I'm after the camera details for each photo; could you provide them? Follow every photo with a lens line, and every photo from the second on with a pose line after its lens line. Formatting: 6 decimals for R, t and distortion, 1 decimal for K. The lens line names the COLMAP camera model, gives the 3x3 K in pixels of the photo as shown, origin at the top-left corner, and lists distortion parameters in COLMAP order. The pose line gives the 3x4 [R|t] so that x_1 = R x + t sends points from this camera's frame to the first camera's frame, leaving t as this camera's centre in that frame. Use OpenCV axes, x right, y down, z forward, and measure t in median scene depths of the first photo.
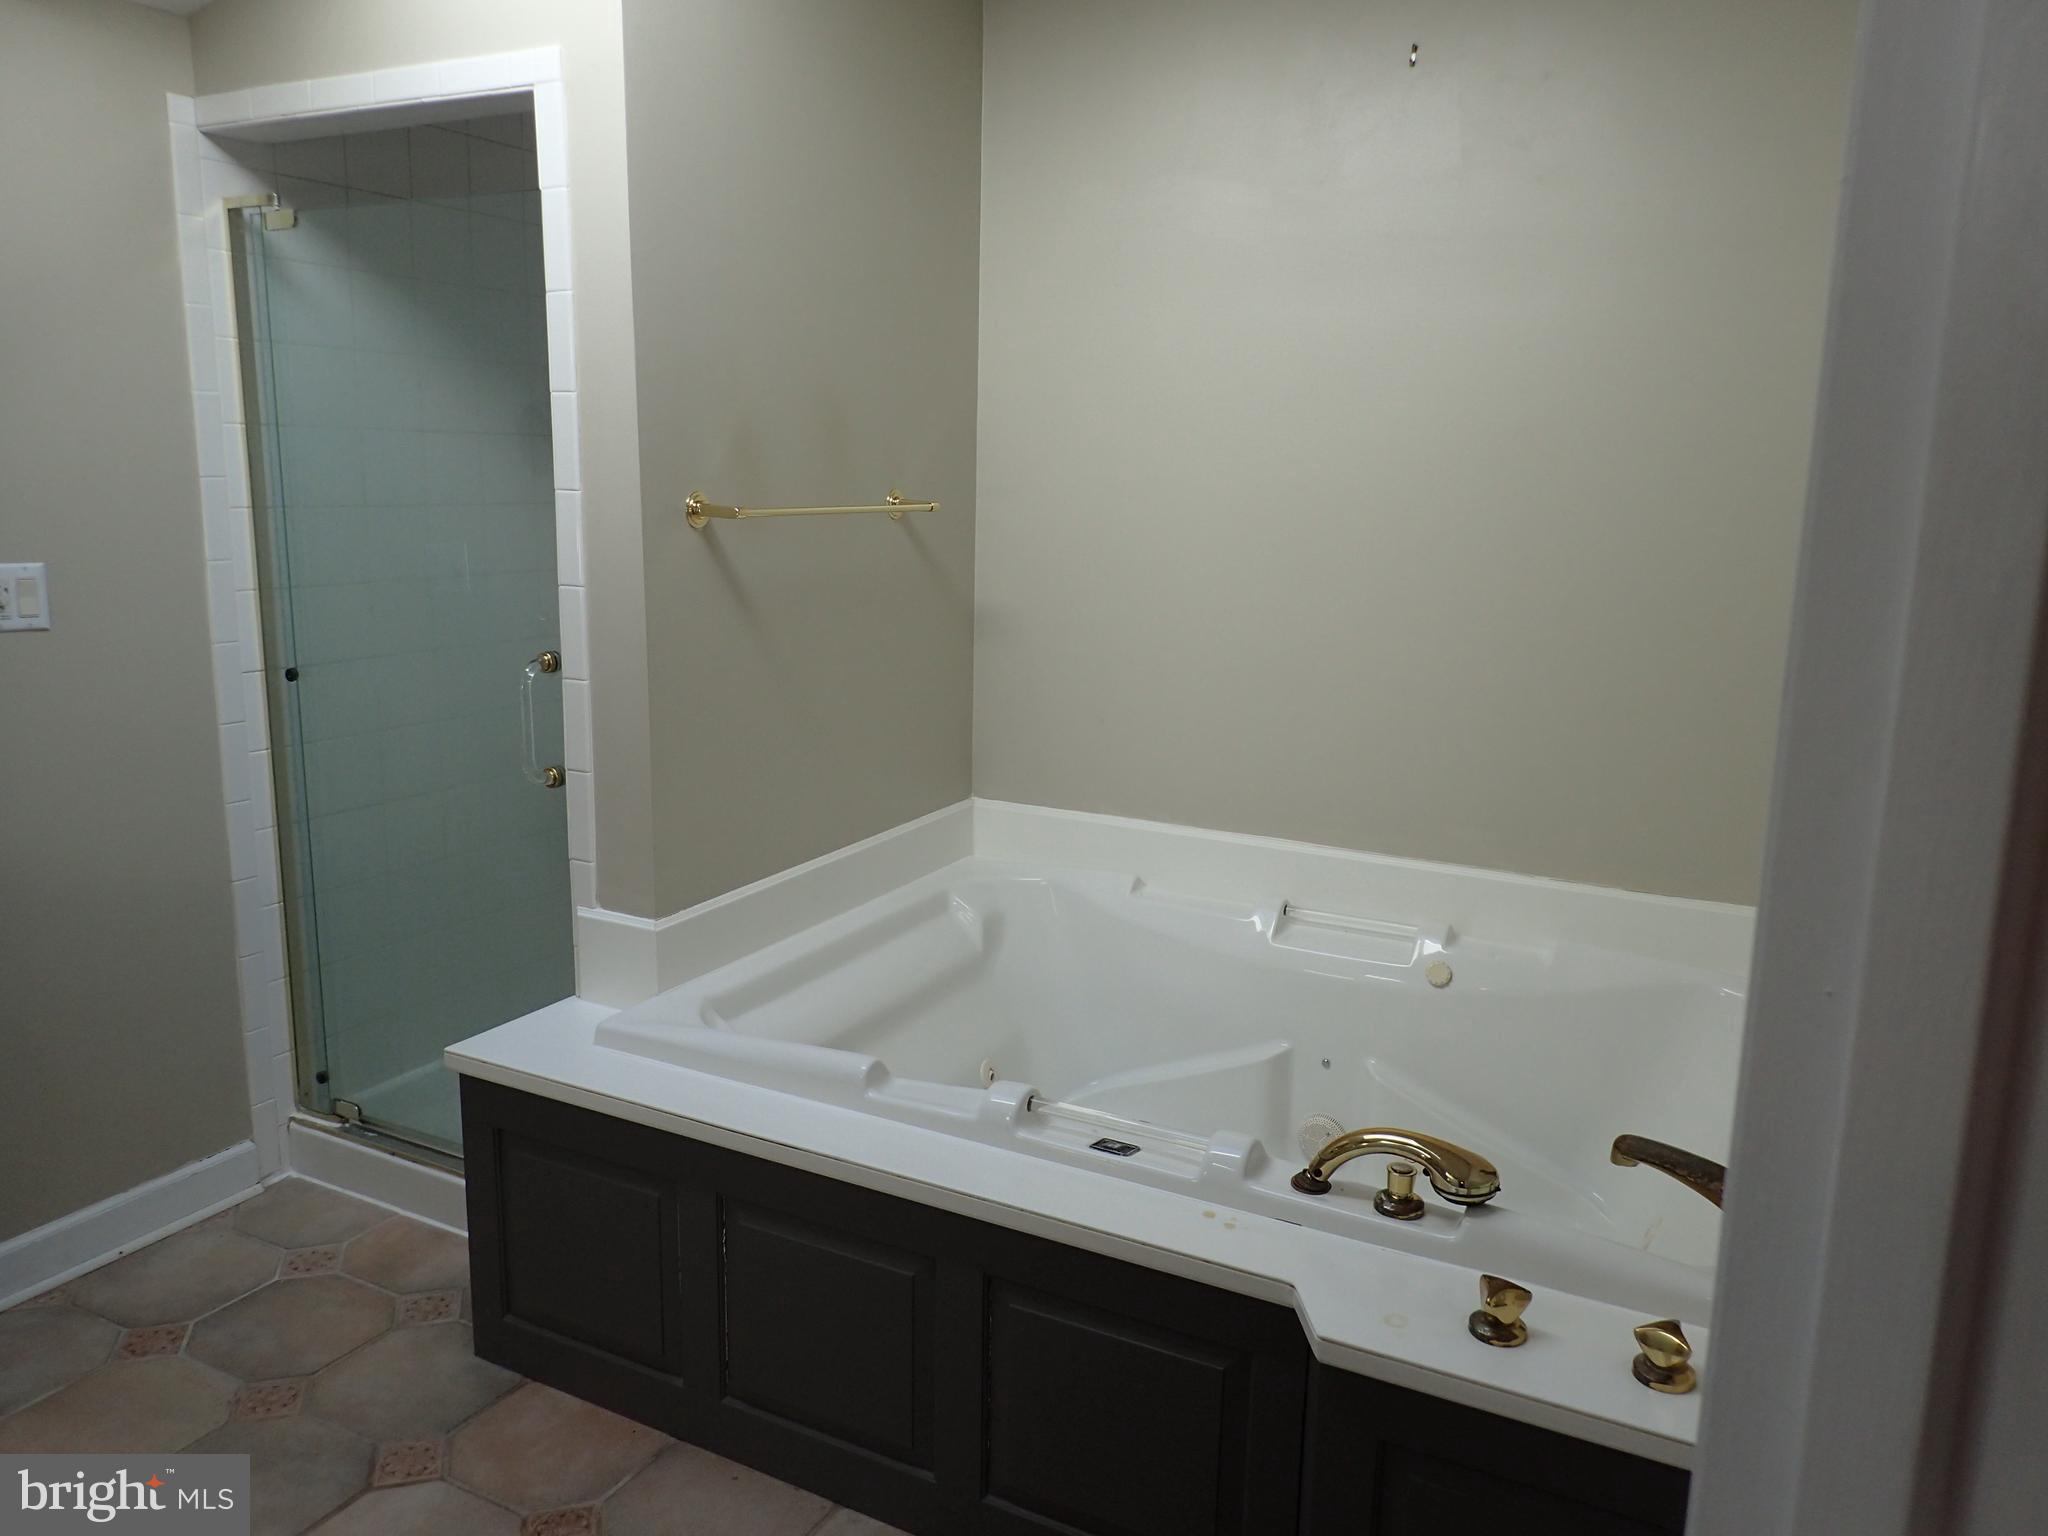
lens RADIAL K [[1533.0, 0, 1029.6], [0, 1533.0, 766.1], [0, 0, 1]] dist [0.003869, 0.001457]
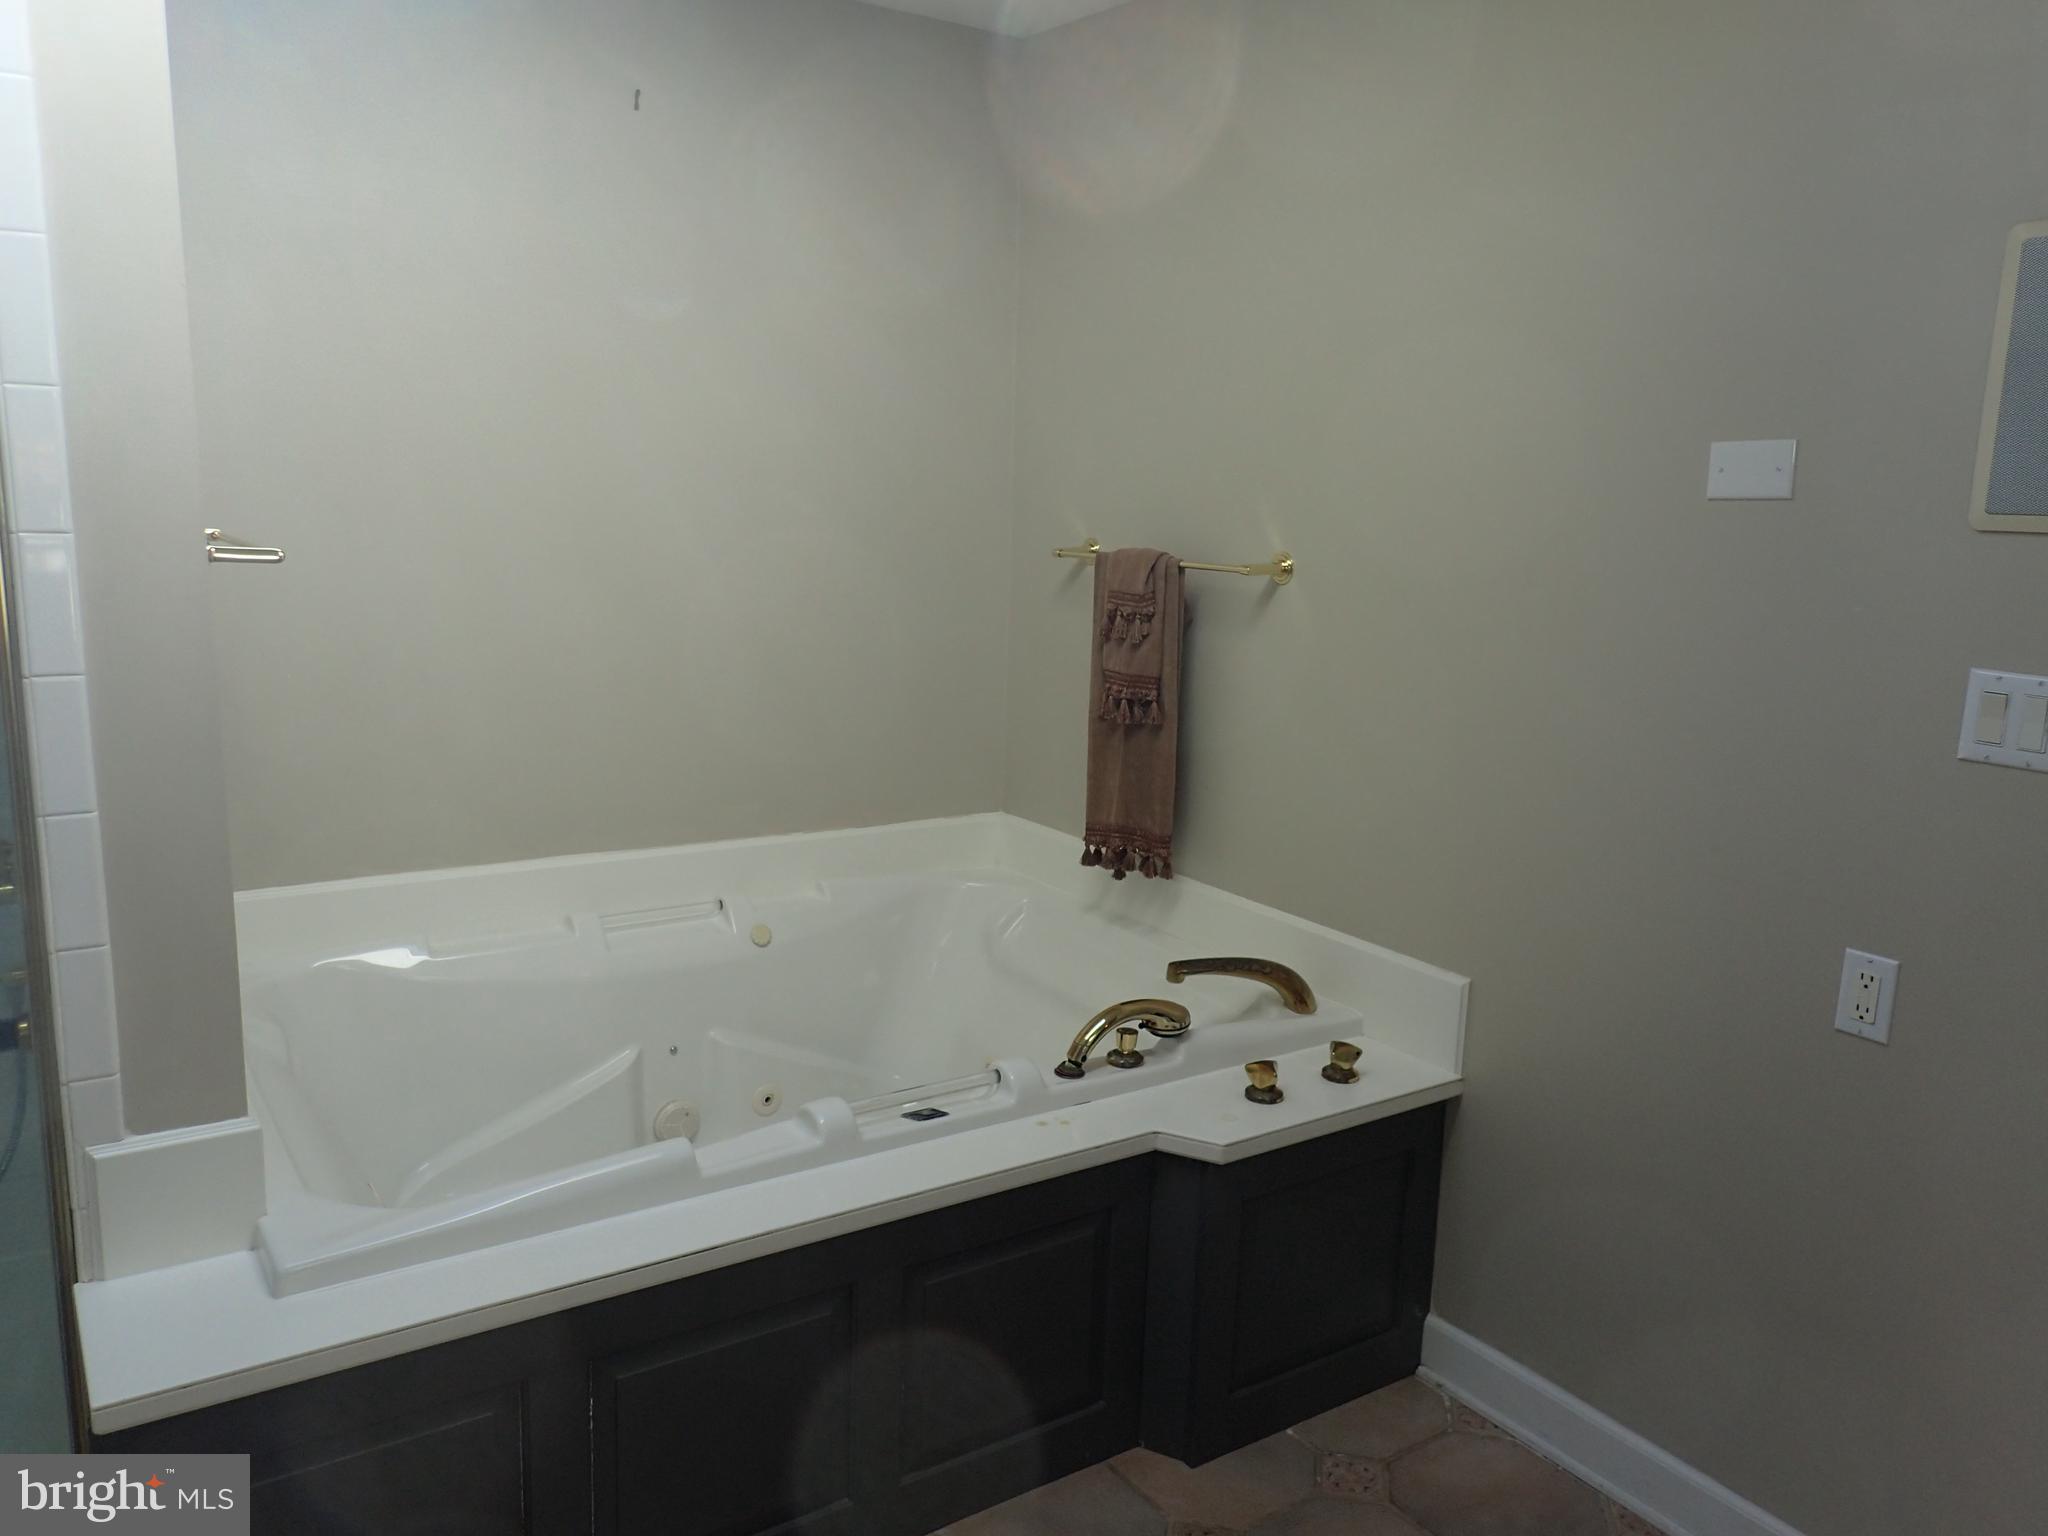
lens RADIAL K [[1533.0, 0, 1029.6], [0, 1533.0, 766.1], [0, 0, 1]] dist [0.003869, 0.001457]
pose [[0.474553, -0.164708, 0.864679, -0.705829], [0.152205, 0.982894, 0.103693, -0.086823], [-0.866968, 0.082400, 0.491505, 0.318254]]
